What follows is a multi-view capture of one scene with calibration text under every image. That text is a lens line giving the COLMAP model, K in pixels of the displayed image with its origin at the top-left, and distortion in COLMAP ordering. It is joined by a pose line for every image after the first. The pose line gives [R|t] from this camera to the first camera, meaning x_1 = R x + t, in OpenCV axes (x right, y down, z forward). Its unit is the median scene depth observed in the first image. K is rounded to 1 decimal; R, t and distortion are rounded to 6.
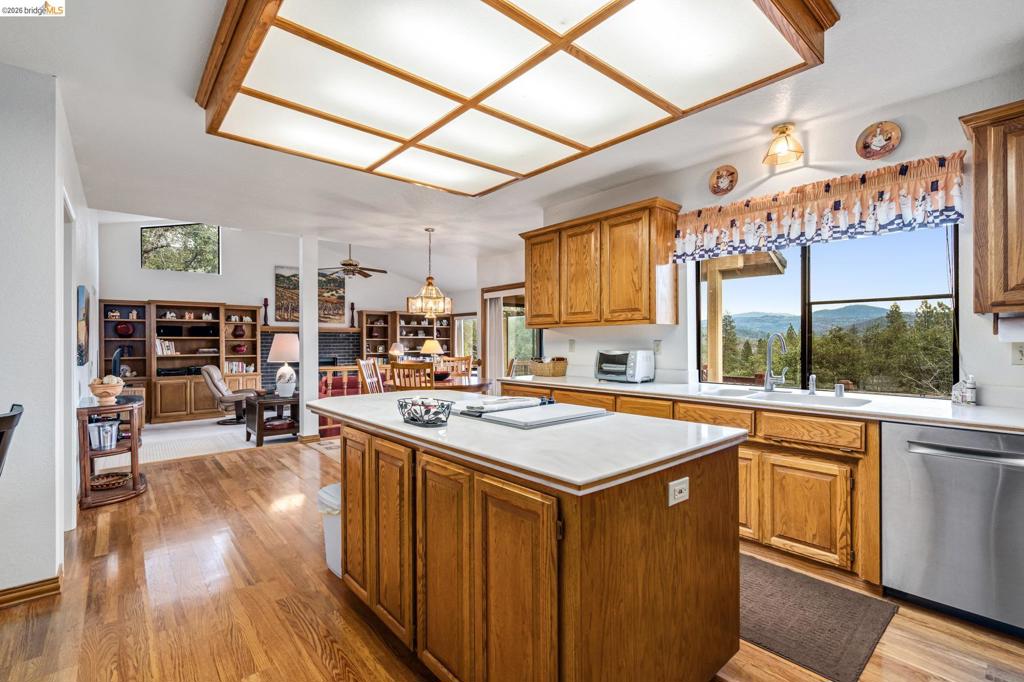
lens RADIAL K [[475.7, 0, 513.4], [0, 475.7, 342.6], [0, 0, 1]] dist [-0.000091, 0.001683]
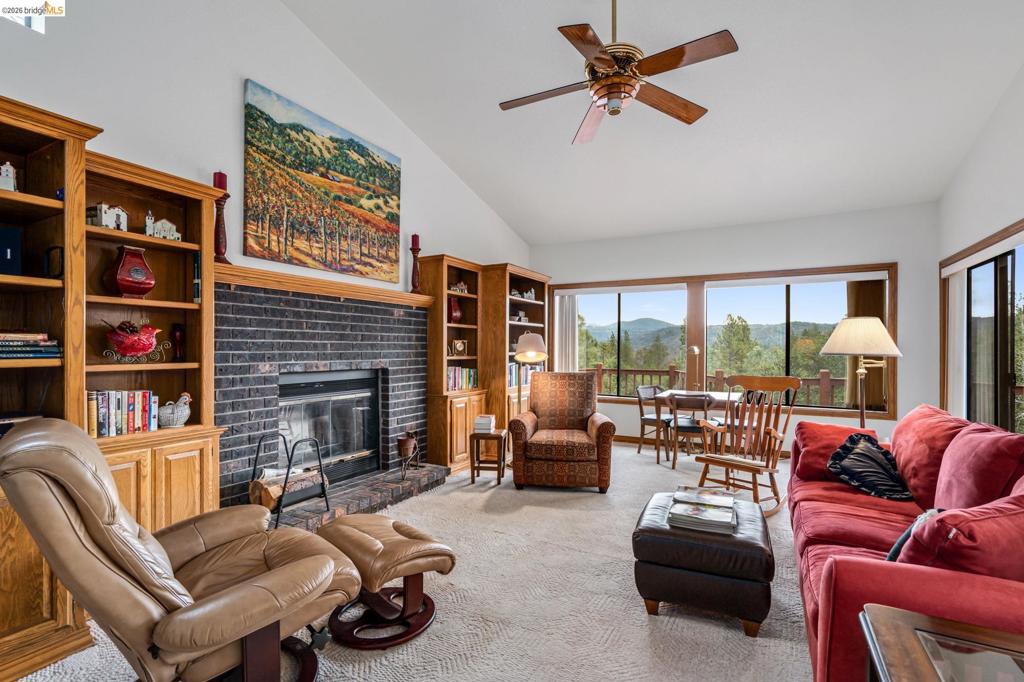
lens RADIAL K [[475.7, 0, 516.6], [0, 475.7, 346.4], [0, 0, 1]] dist [-0.000091, 0.001683]
pose [[0.928850, 0.007941, 0.370372, -0.445148], [-0.006140, 0.999963, -0.006041, 0.015993], [-0.370406, 0.003337, 0.928864, 0.636540]]
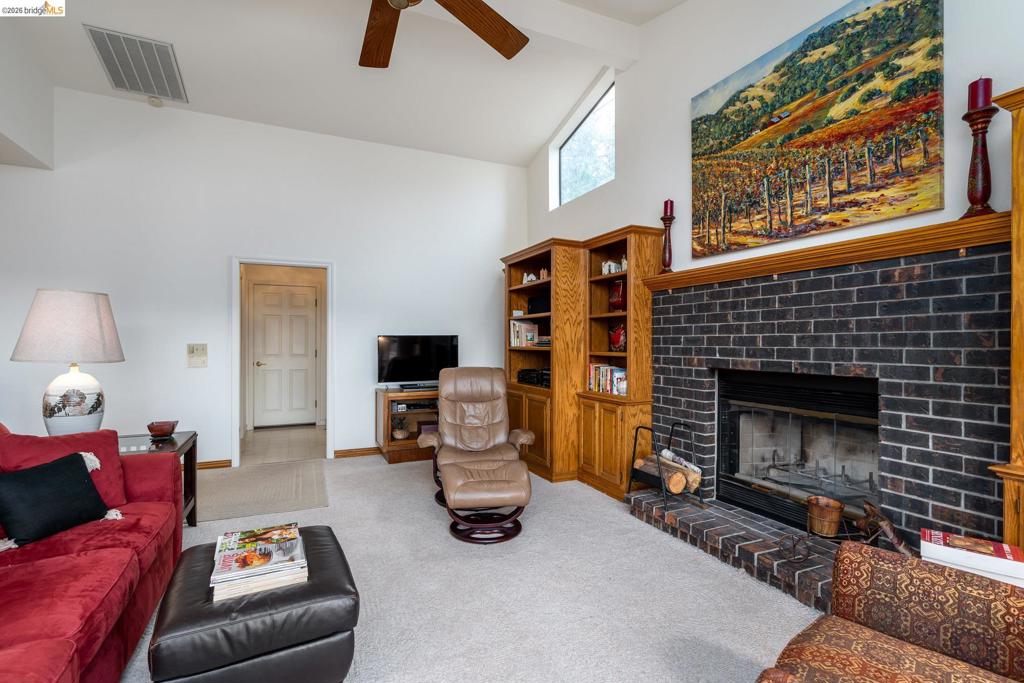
lens RADIAL K [[475.7, 0, 507.5], [0, 475.7, 342.8], [0, 0, 1]] dist [-0.000091, 0.001683]
pose [[-0.276002, 0.002264, -0.961155, -0.126949], [-0.003344, 0.999989, 0.003315, 0.015705], [0.961151, 0.004129, -0.275991, 0.957838]]
